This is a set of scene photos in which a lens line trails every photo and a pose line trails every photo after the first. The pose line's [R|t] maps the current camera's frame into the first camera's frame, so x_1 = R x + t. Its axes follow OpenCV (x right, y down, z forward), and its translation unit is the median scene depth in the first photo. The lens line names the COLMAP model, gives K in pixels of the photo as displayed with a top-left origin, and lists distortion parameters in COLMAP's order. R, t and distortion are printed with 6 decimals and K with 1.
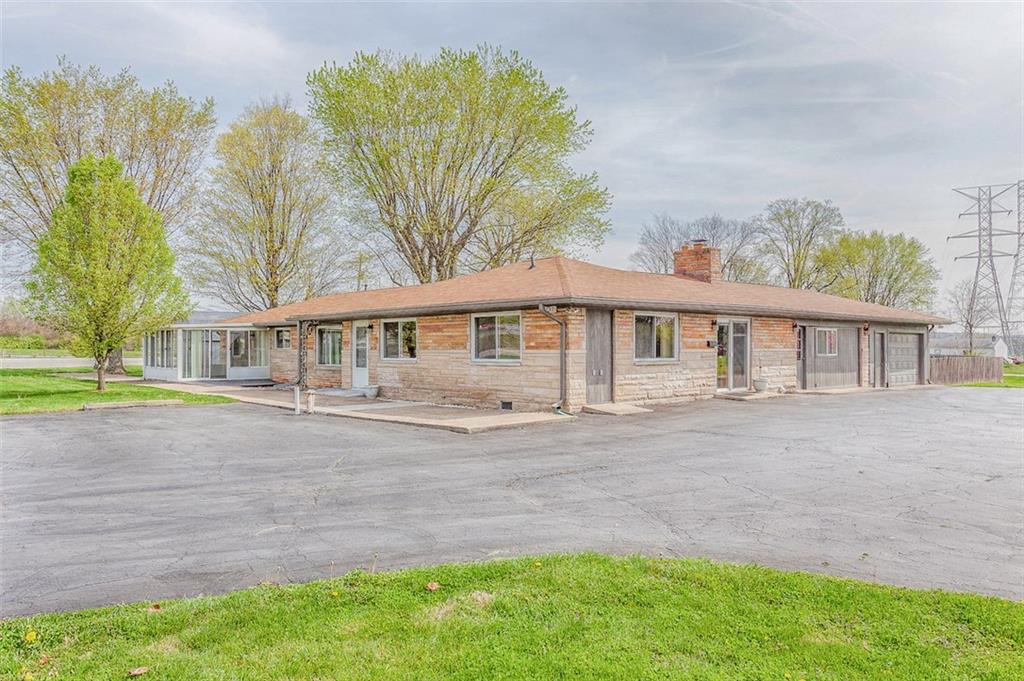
lens RADIAL K [[730.3, 0, 516.5], [0, 730.3, 343.7], [0, 0, 1]] dist [0.027248, 0.003469]
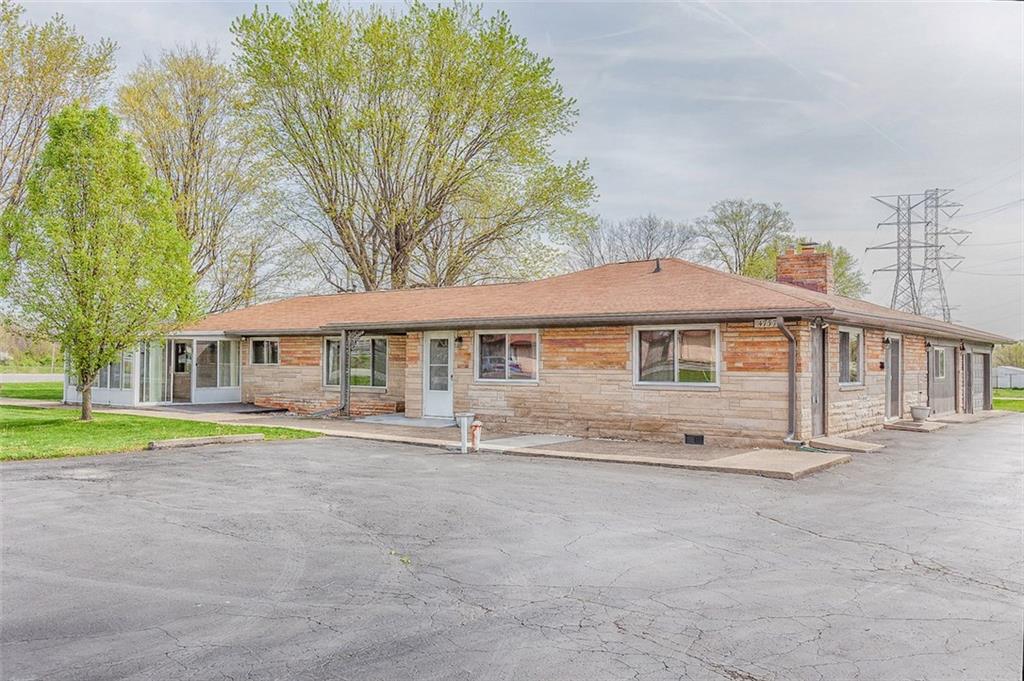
lens RADIAL K [[846.4, 0, 503.9], [0, 846.4, 338.7], [0, 0, 1]] dist [0.046016, -0.009944]
pose [[0.985666, 0.013464, 0.168168, -0.277506], [-0.009828, 0.999700, -0.022432, -0.003257], [-0.168420, 0.020458, 0.985503, 0.074349]]
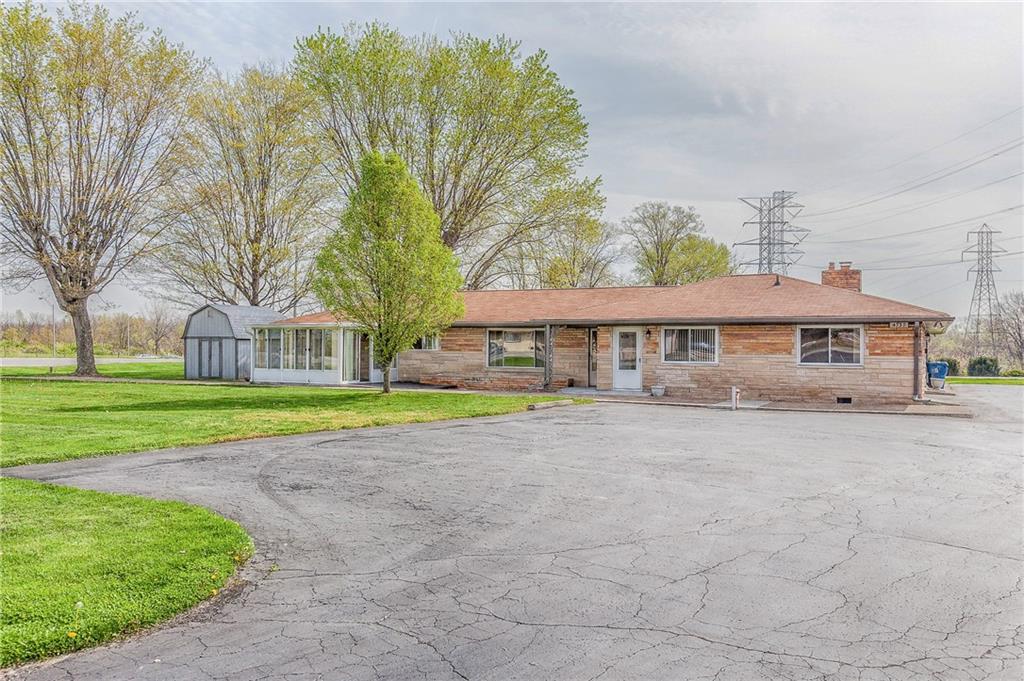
lens RADIAL K [[849.2, 0, 514.3], [0, 849.2, 343.9], [0, 0, 1]] dist [0.030193, -0.001926]
pose [[0.934735, 0.009922, 0.355206, -0.761322], [-0.011413, 0.999933, 0.002103, -0.005978], [-0.355162, -0.006020, 0.934786, -0.110037]]
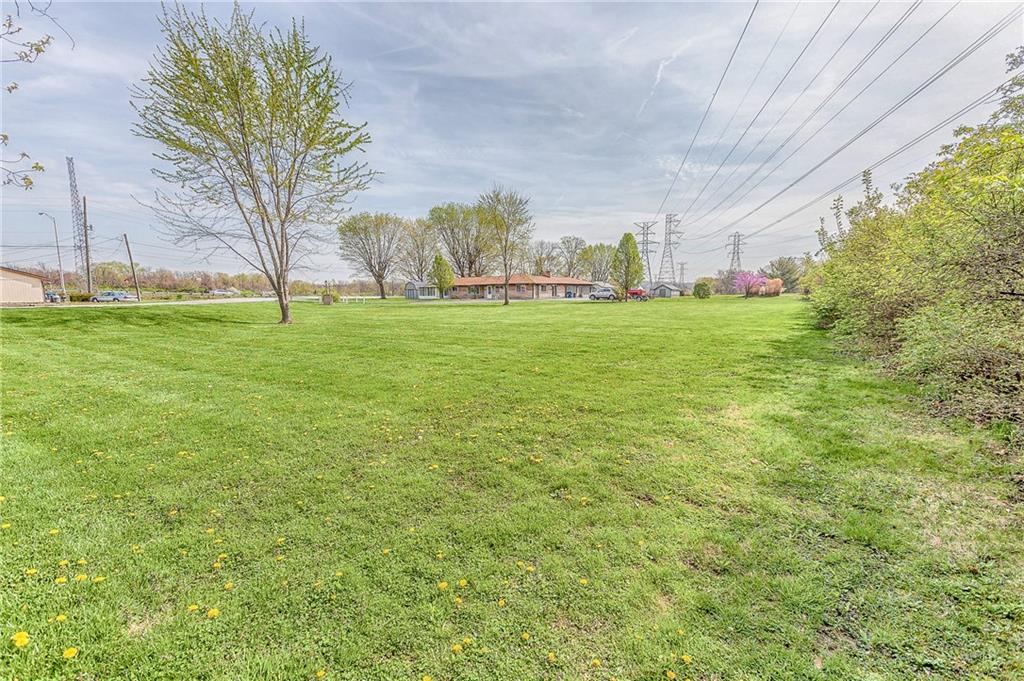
lens RADIAL K [[451.9, 0, 519.2], [0, 451.9, 343.6], [0, 0, 1]] dist [0.050618, -0.003702]
pose [[0.971837, -0.039713, 0.232282, -0.742765], [0.011774, 0.992649, 0.120453, -0.005931], [-0.235358, -0.114326, 0.965161, -2.197448]]
